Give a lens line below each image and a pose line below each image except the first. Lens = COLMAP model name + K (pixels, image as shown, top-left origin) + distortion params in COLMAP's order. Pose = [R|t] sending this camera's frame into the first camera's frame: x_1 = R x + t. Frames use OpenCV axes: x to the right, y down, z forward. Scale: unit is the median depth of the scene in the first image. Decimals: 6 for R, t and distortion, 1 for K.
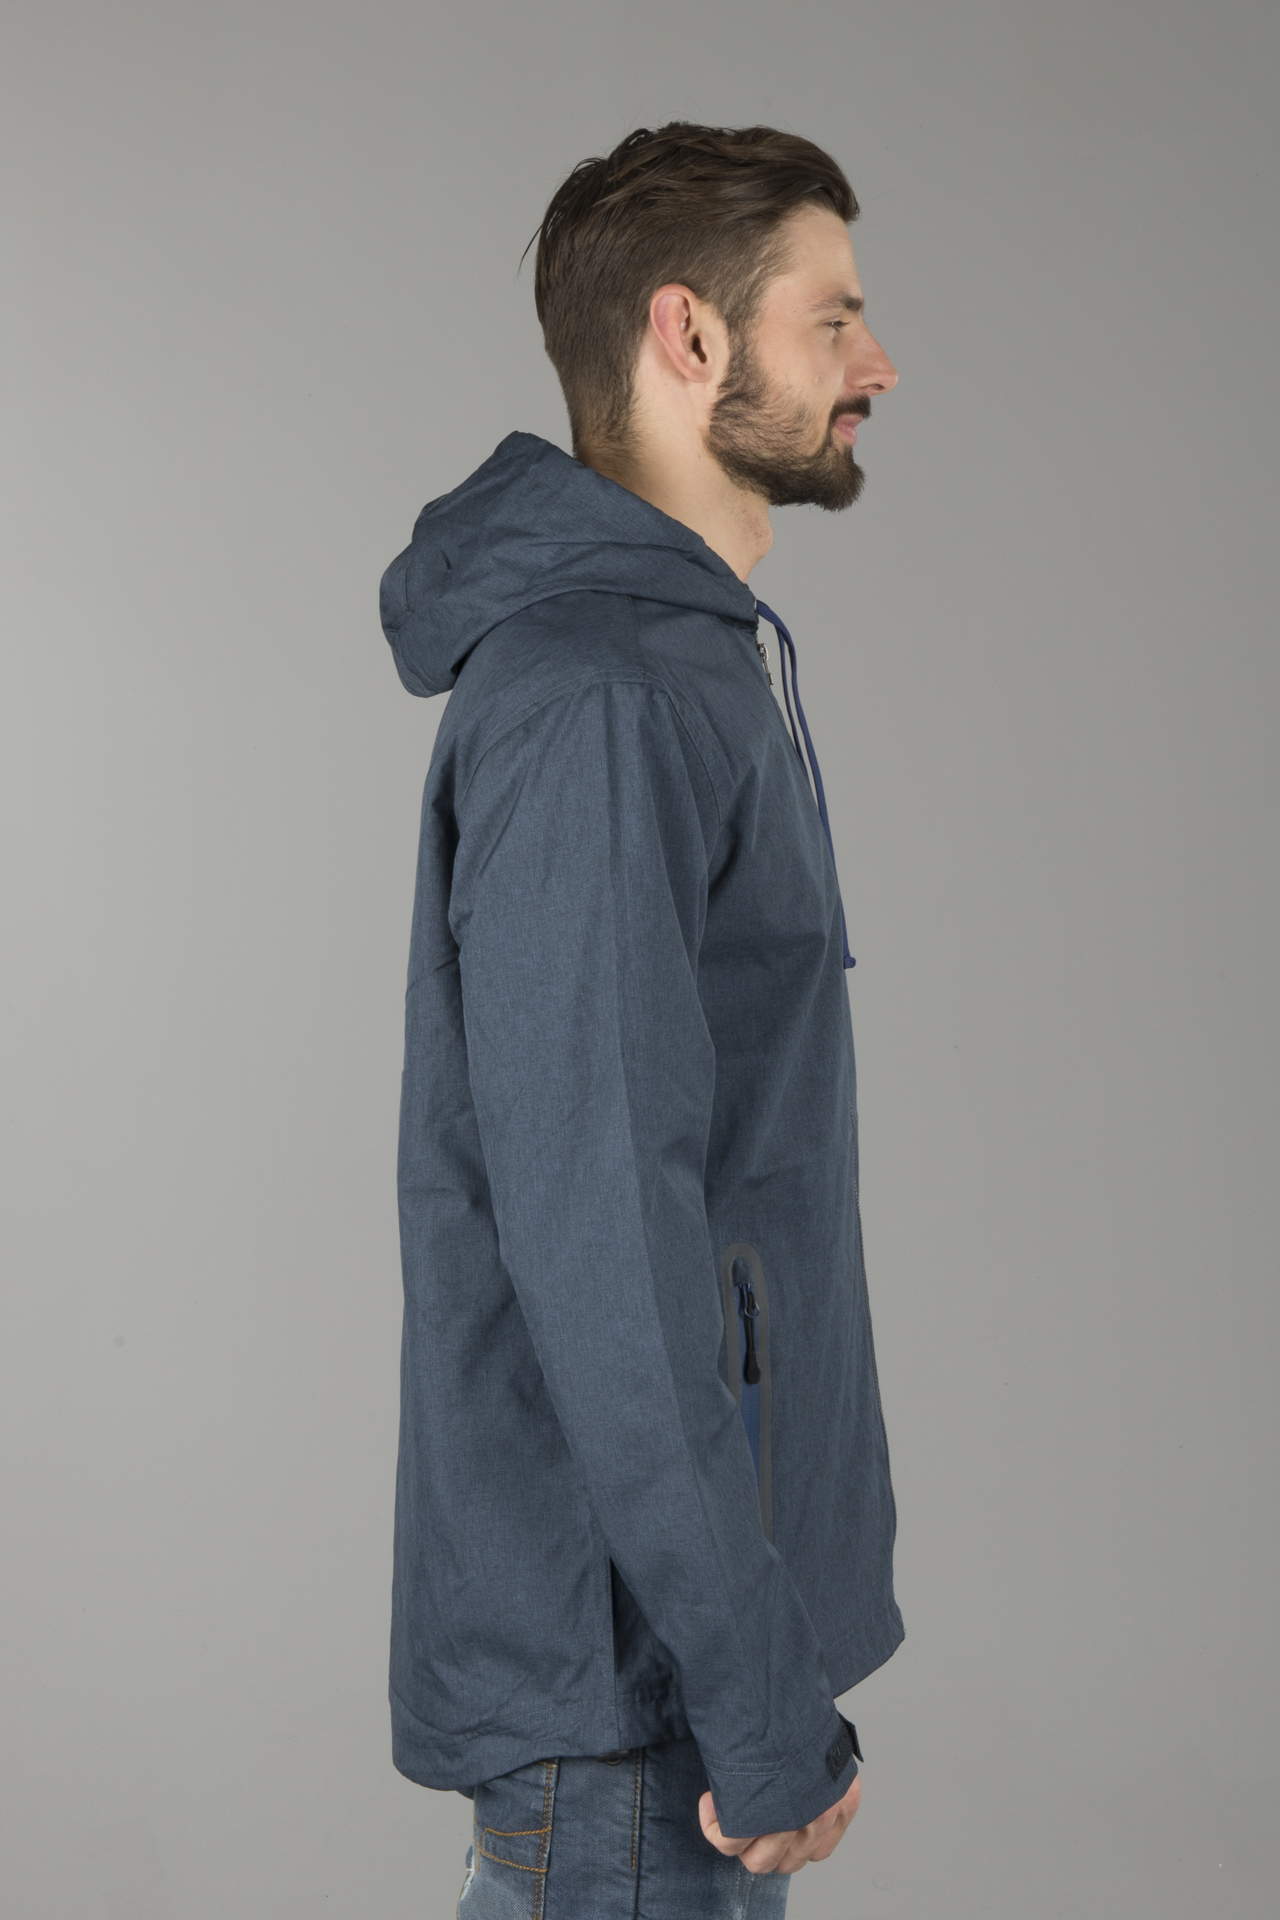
lens RADIAL K [[2986.2, 0, 640.0], [0, 2986.2, 960.0], [0, 0, 1]] dist [0.042844, 3.200830]
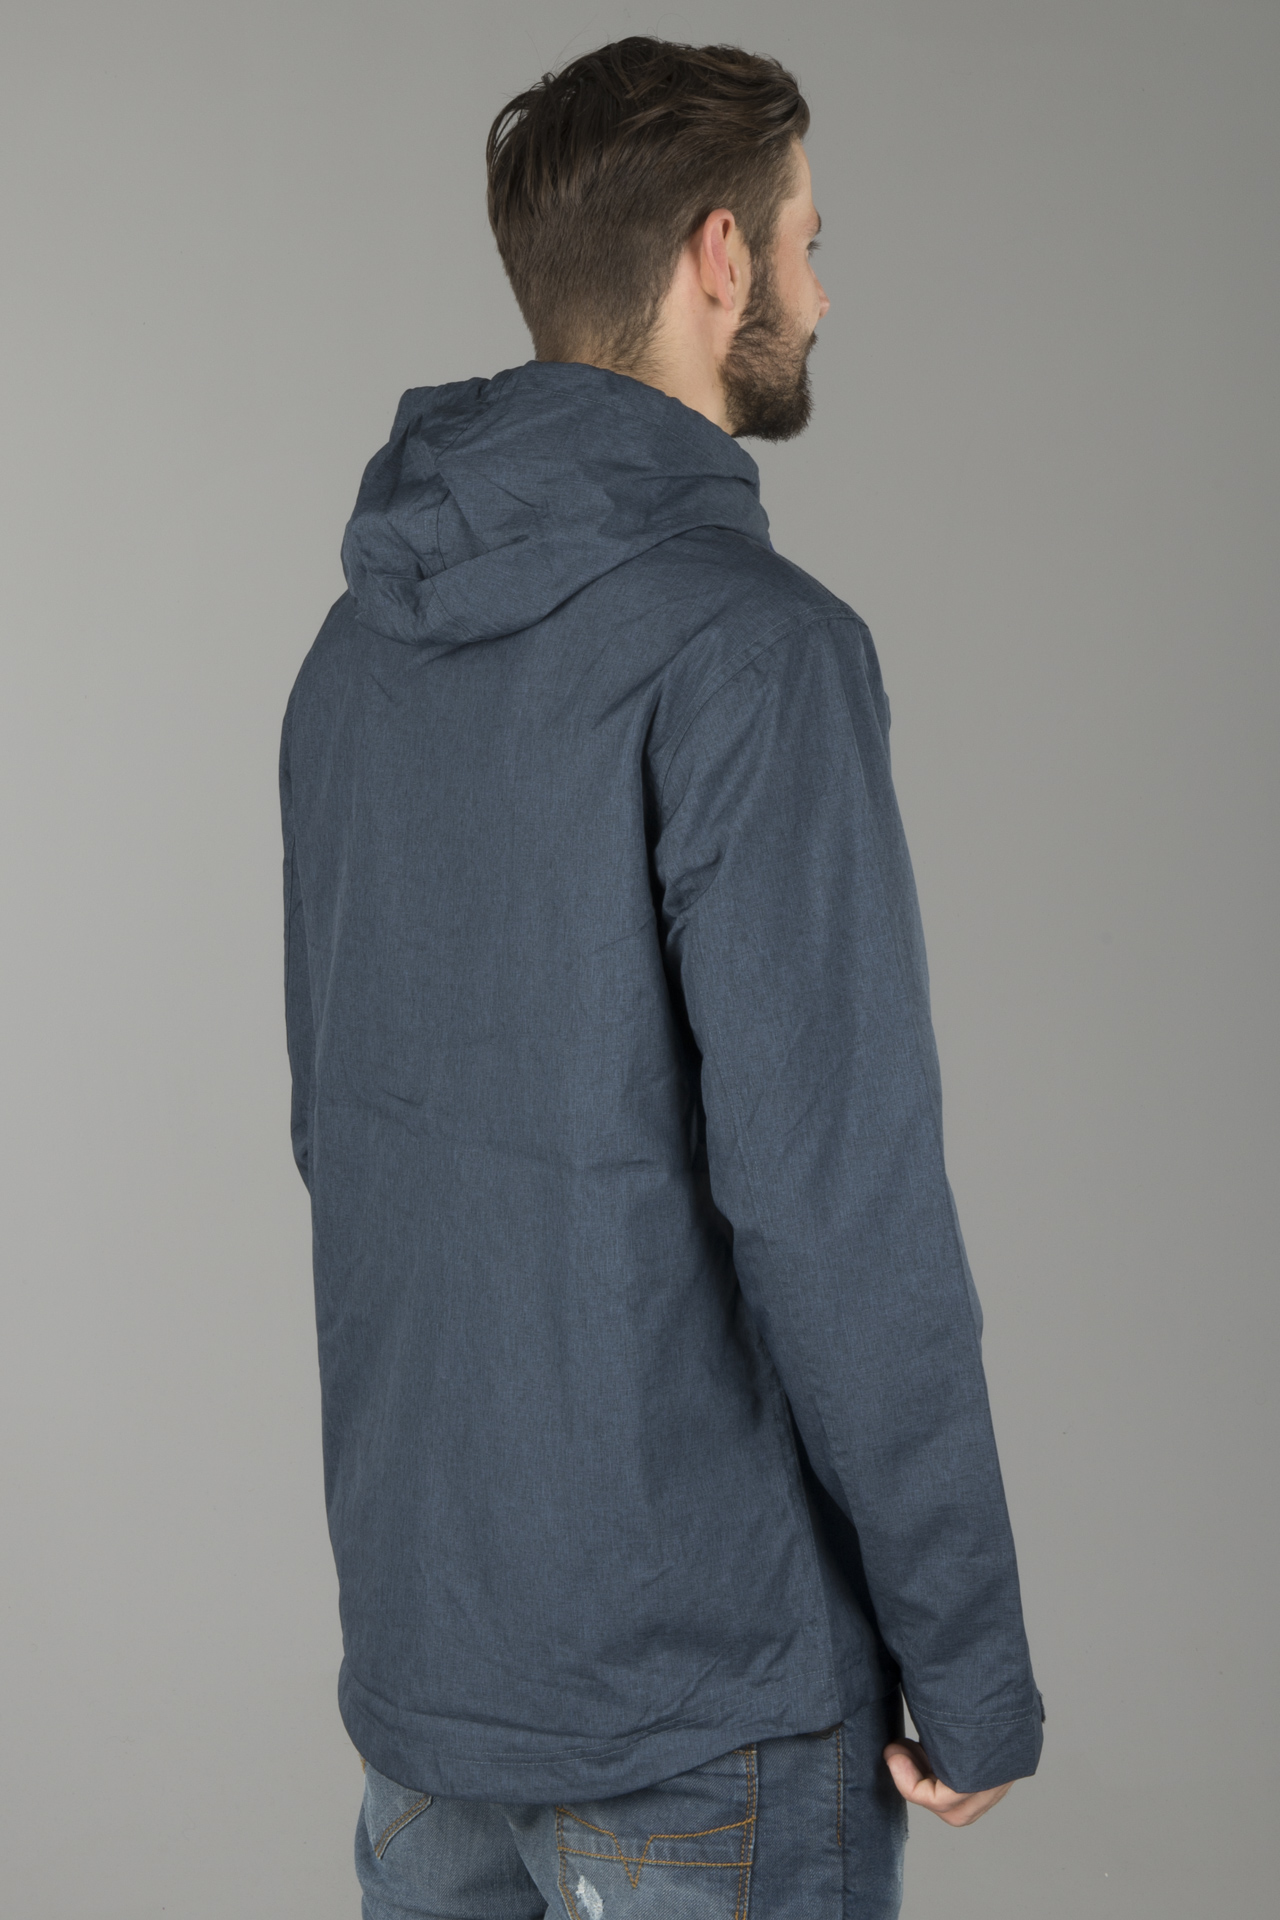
lens RADIAL K [[3112.2, 0, 637.7], [0, 3112.2, 917.4], [0, 0, 1]] dist [0.000138, 3.880718]
pose [[0.925061, -0.067670, 0.373742, -0.417097], [0.068017, 0.997609, 0.012276, -0.011976], [-0.373679, 0.014065, 0.927451, 0.083494]]
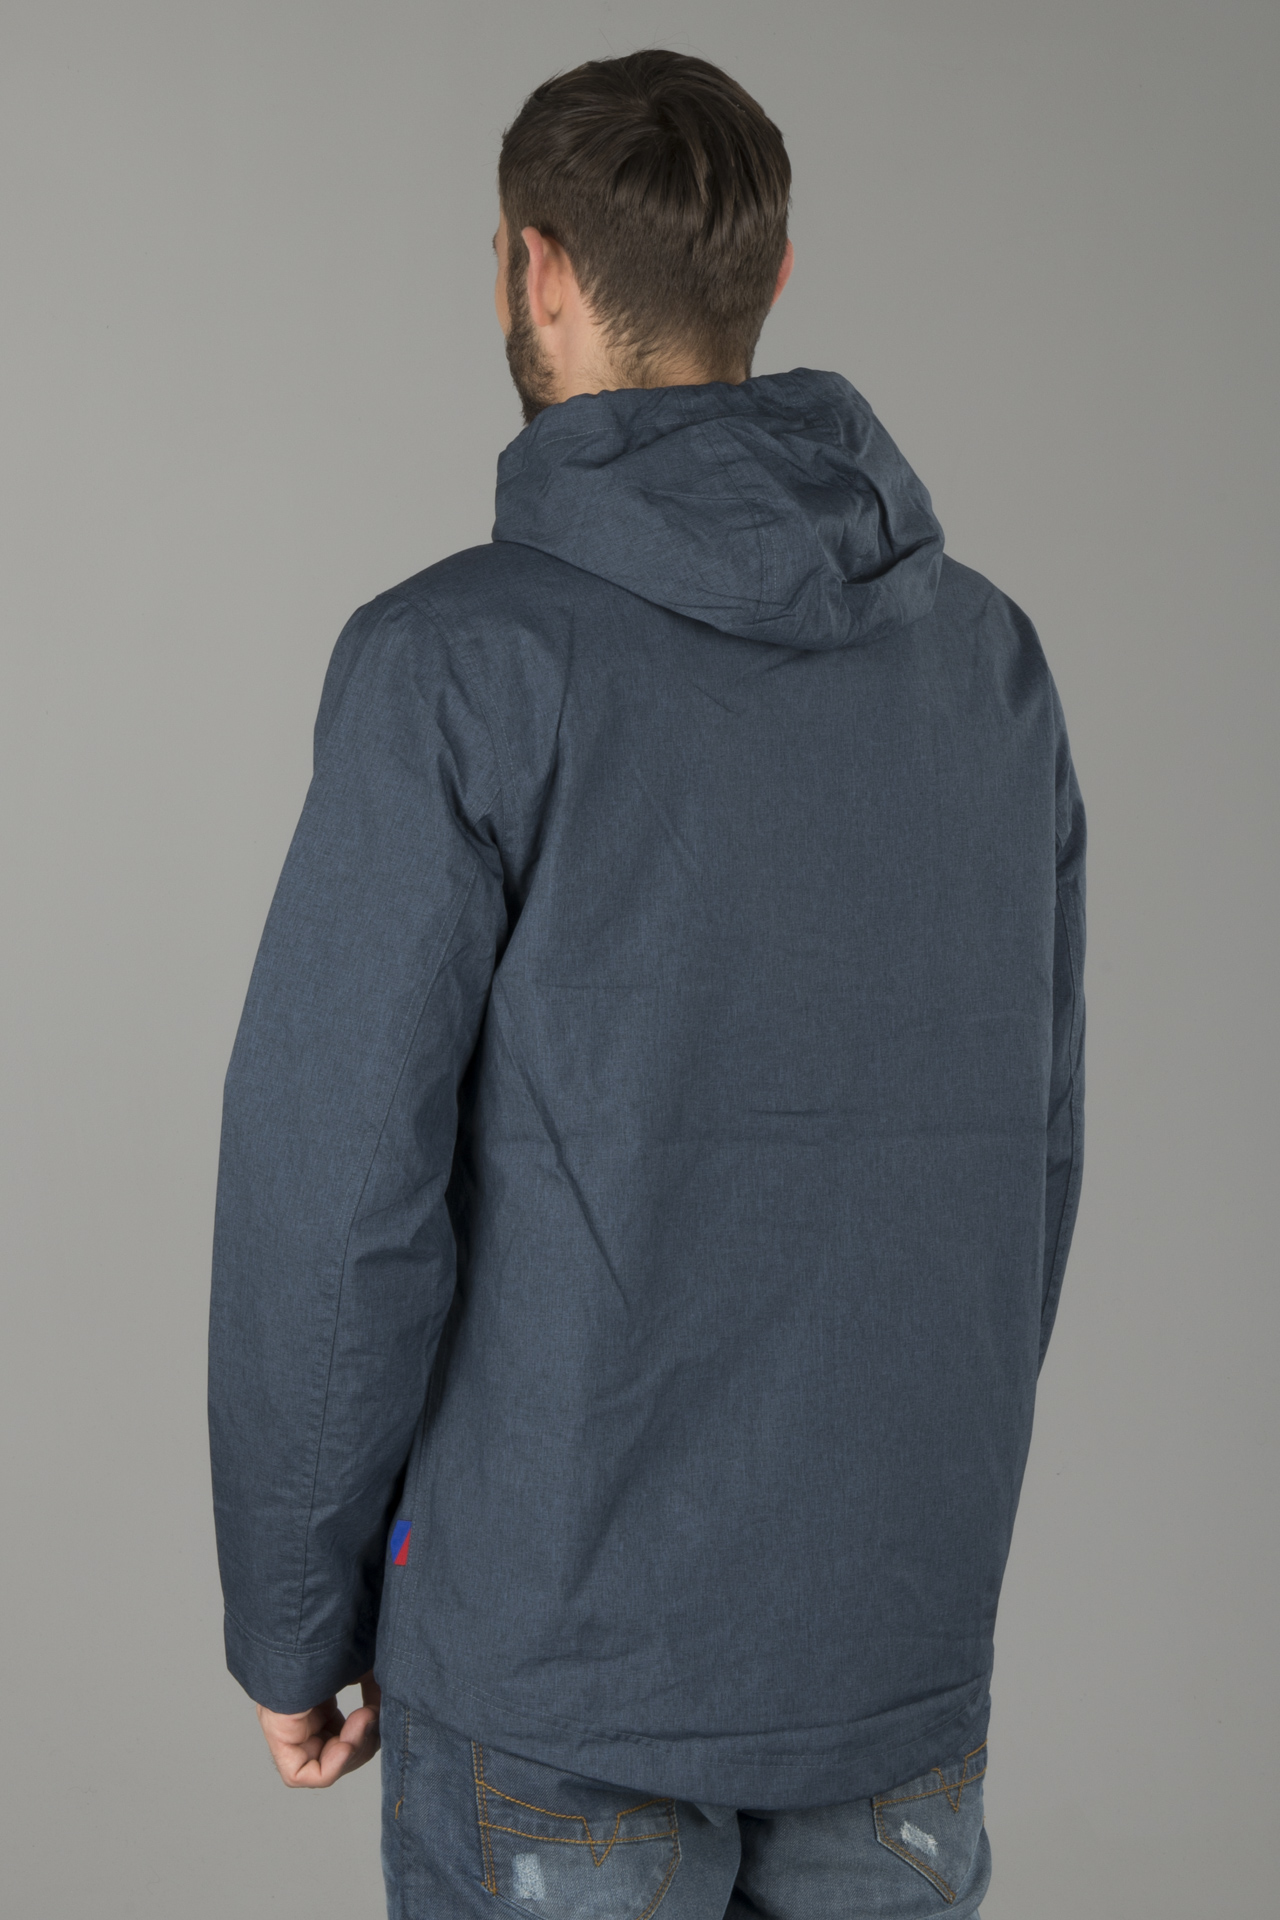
lens RADIAL K [[3087.3, 0, 640.0], [0, 3087.3, 960.0], [0, 0, 1]] dist [-0.040377, 3.897310]
pose [[0.102974, -0.134967, 0.985485, -1.028818], [0.150690, 0.981433, 0.118666, -0.109550], [-0.983203, 0.136283, 0.121401, 0.899563]]
